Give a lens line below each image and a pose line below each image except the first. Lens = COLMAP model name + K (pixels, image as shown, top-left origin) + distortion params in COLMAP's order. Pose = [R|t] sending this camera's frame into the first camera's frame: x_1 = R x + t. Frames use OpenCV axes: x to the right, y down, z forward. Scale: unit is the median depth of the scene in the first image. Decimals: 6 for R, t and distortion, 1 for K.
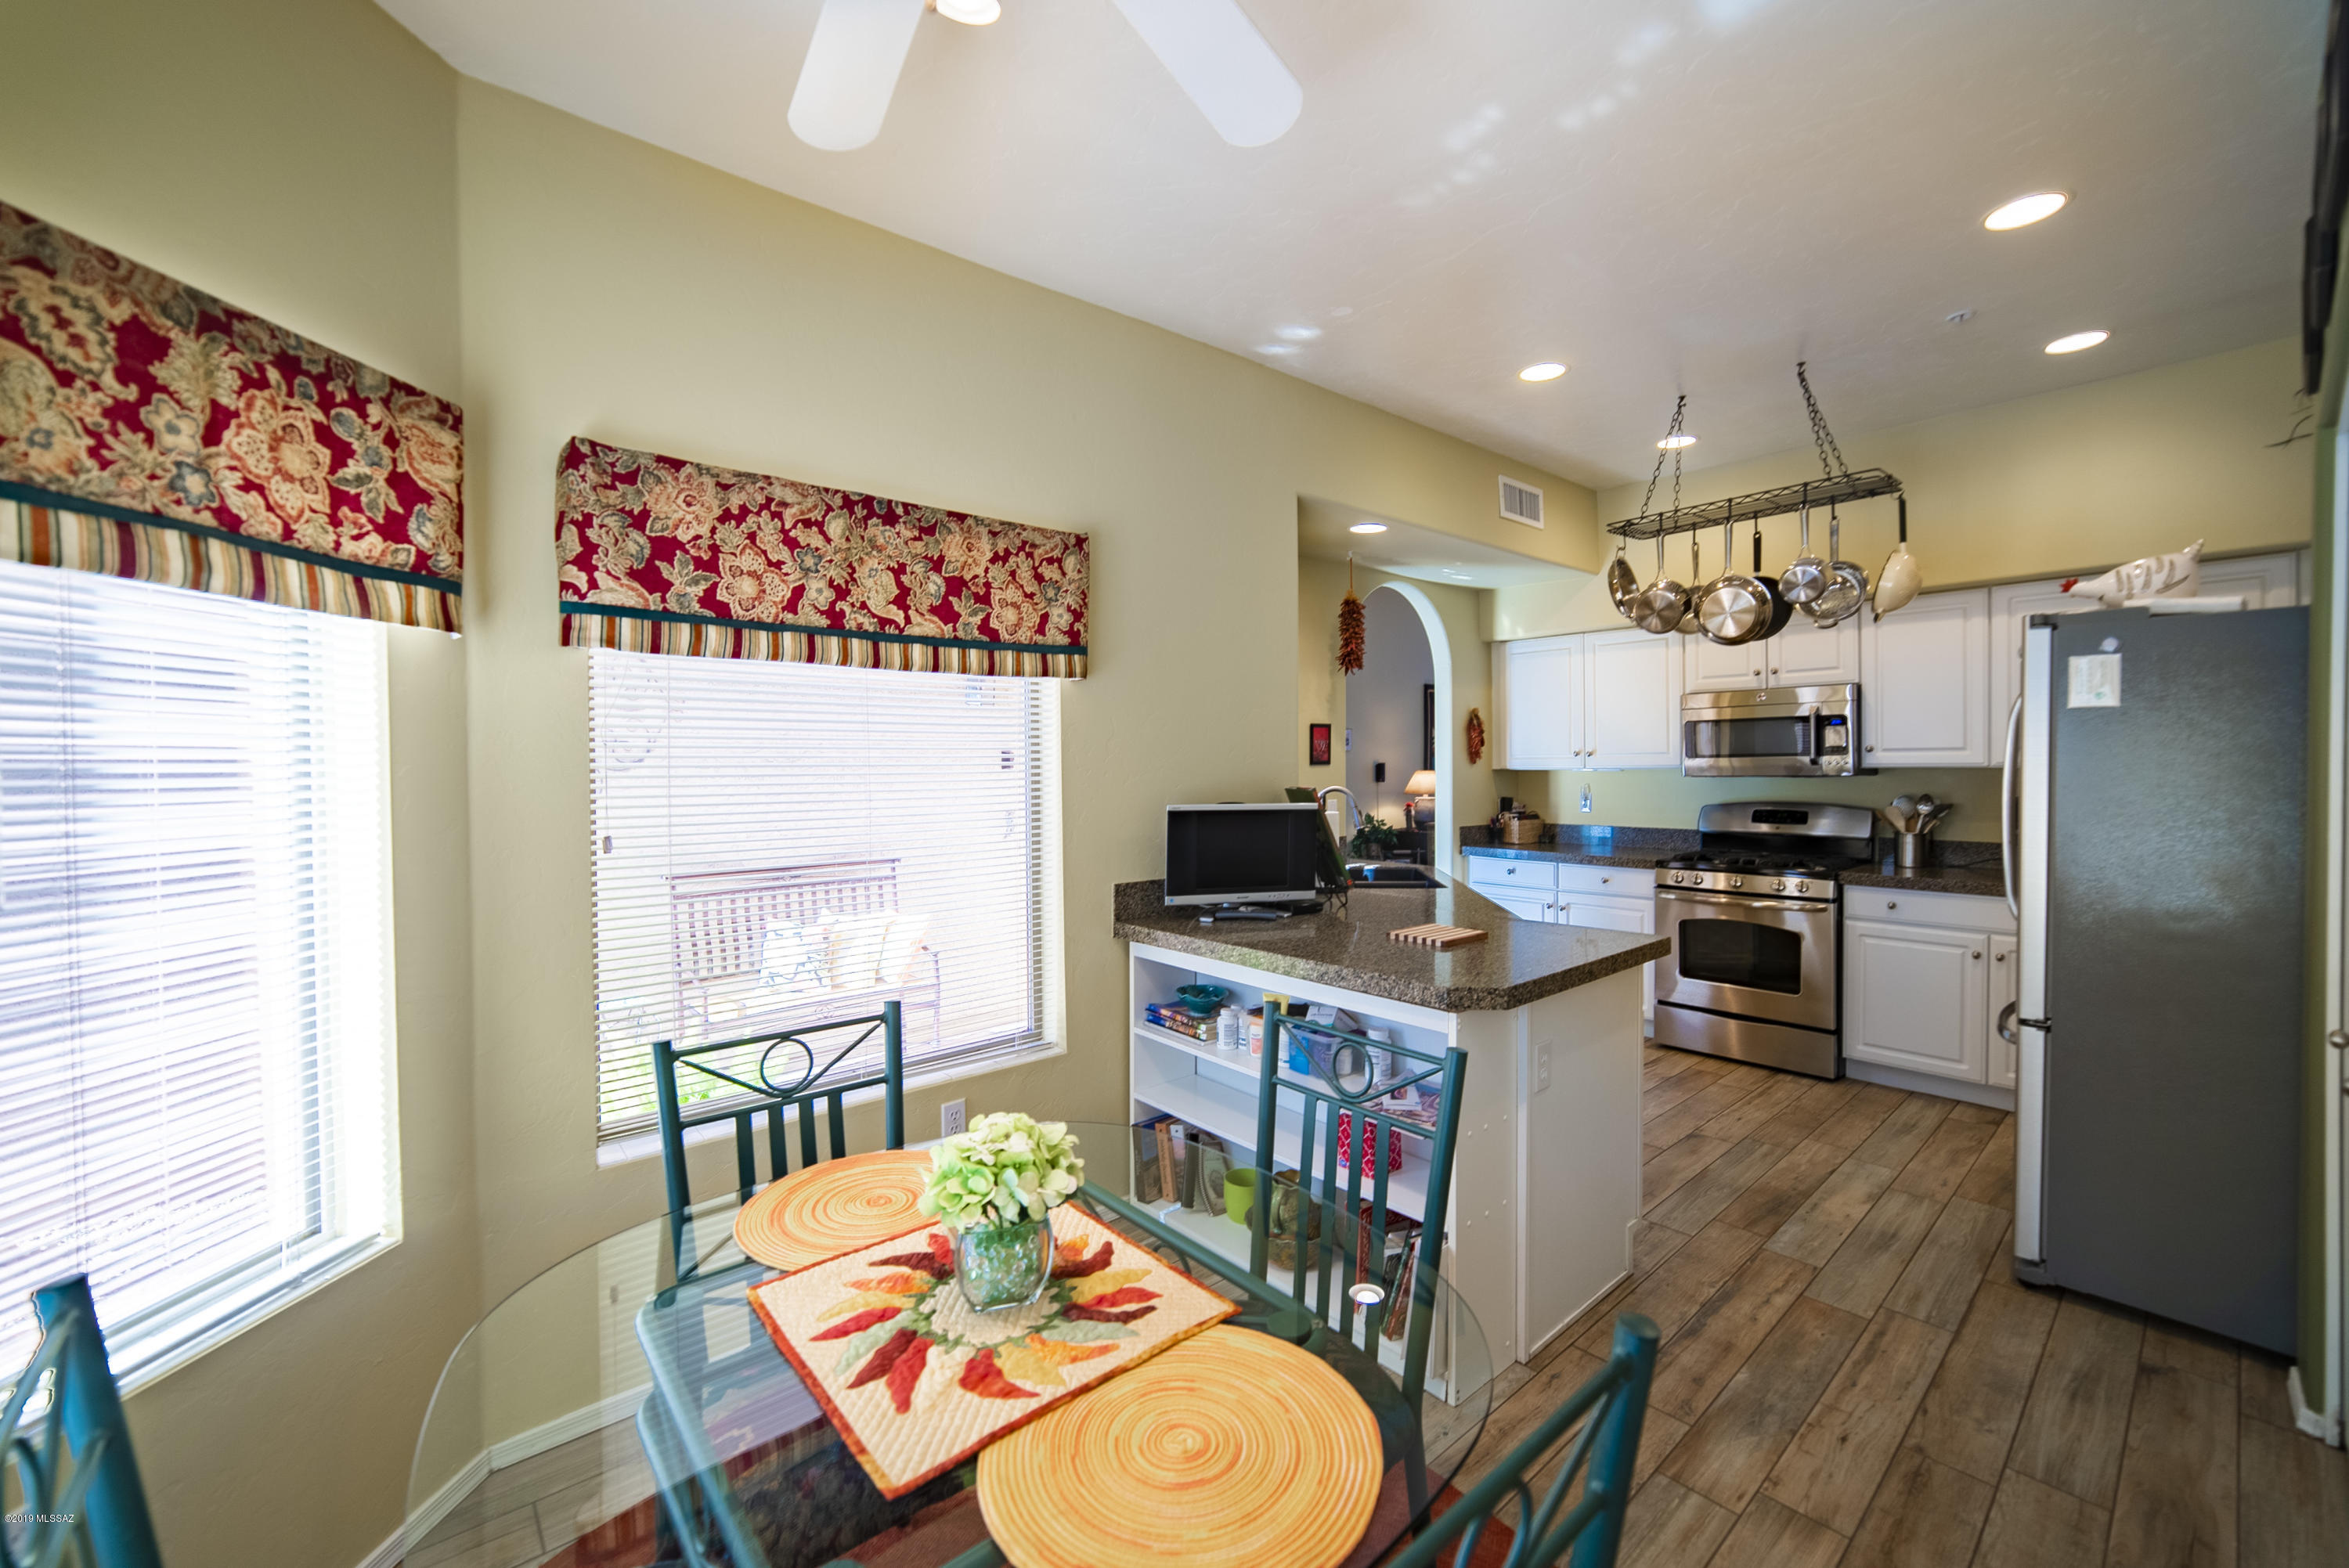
lens RADIAL K [[933.0, 0, 1185.6], [0, 933.0, 773.7], [0, 0, 1]] dist [-0.016399, 0.004931]
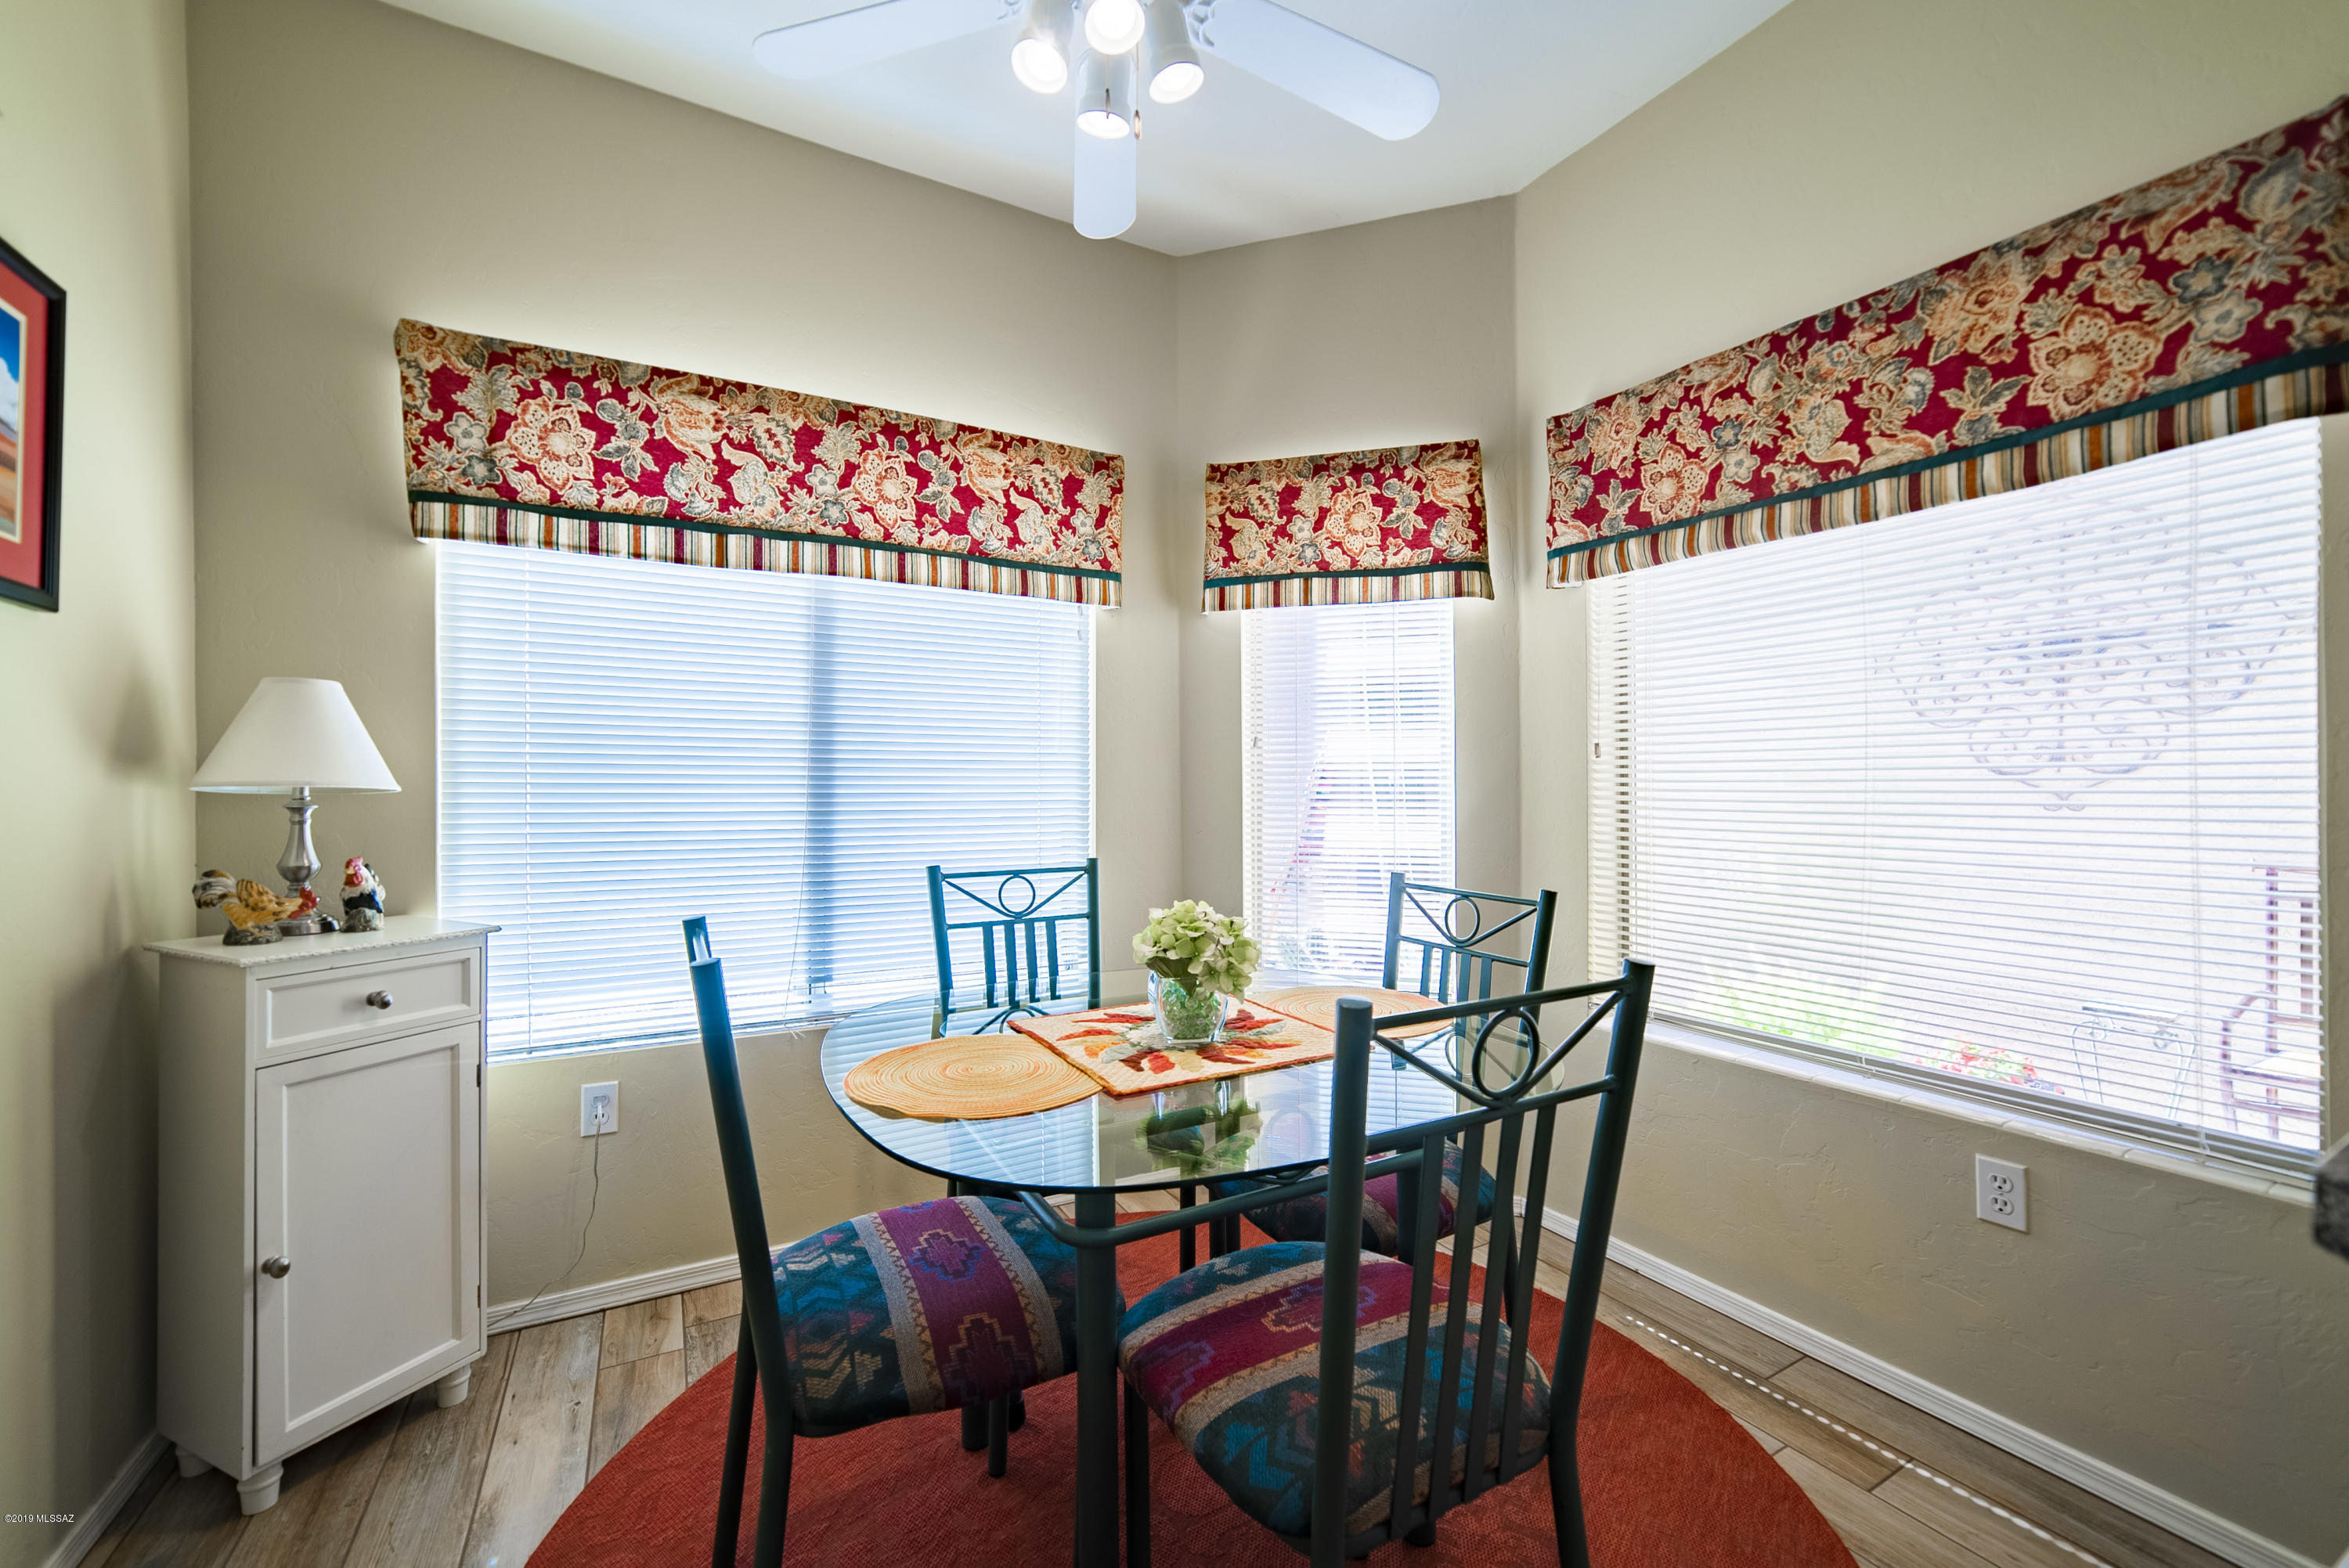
lens RADIAL K [[933.0, 0, 1187.0], [0, 933.0, 783.0], [0, 0, 1]] dist [-0.016399, 0.004931]
pose [[-0.200131, 0.006310, -0.979749, 0.510982], [-0.006721, 0.999947, 0.007813, 0.091756], [0.979746, 0.008149, -0.200077, 0.594354]]
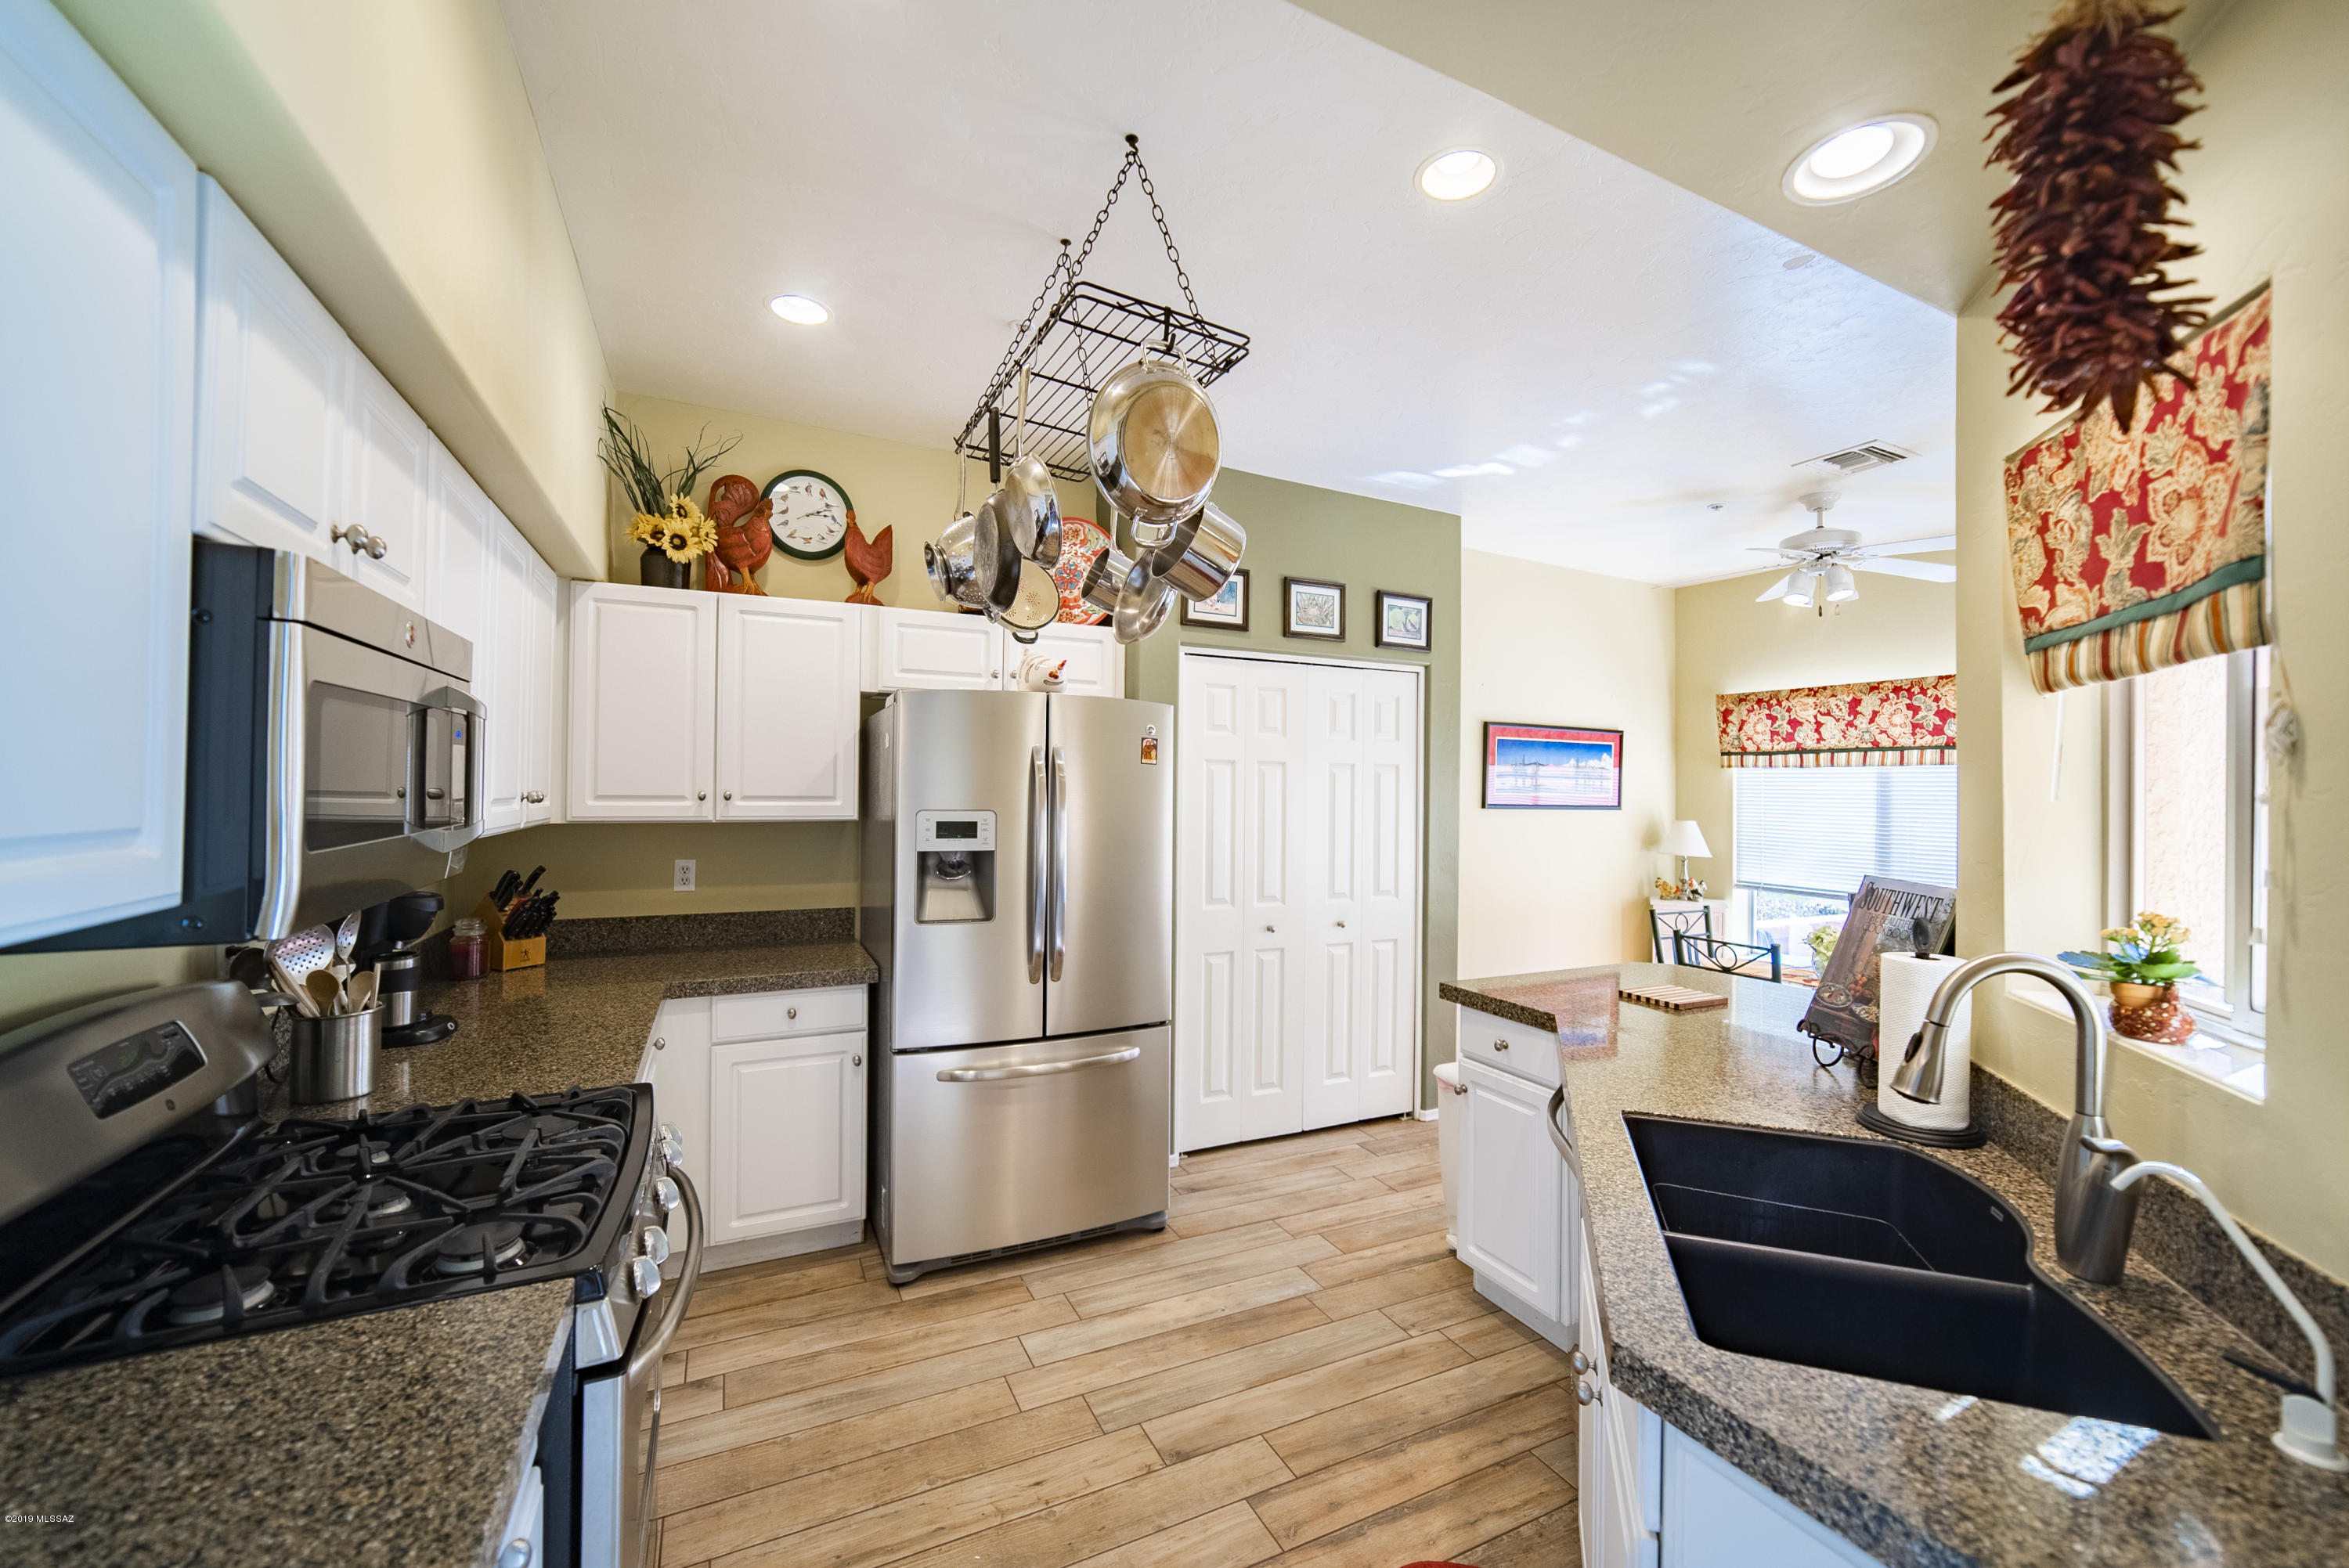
lens RADIAL K [[933.0, 0, 1184.8], [0, 933.0, 779.6], [0, 0, 1]] dist [-0.016399, 0.004931]
pose [[-0.967257, -0.002887, 0.253781, 0.559756], [-0.003317, 0.999994, -0.001266, -0.065023], [-0.253775, -0.002067, -0.967261, 2.246963]]
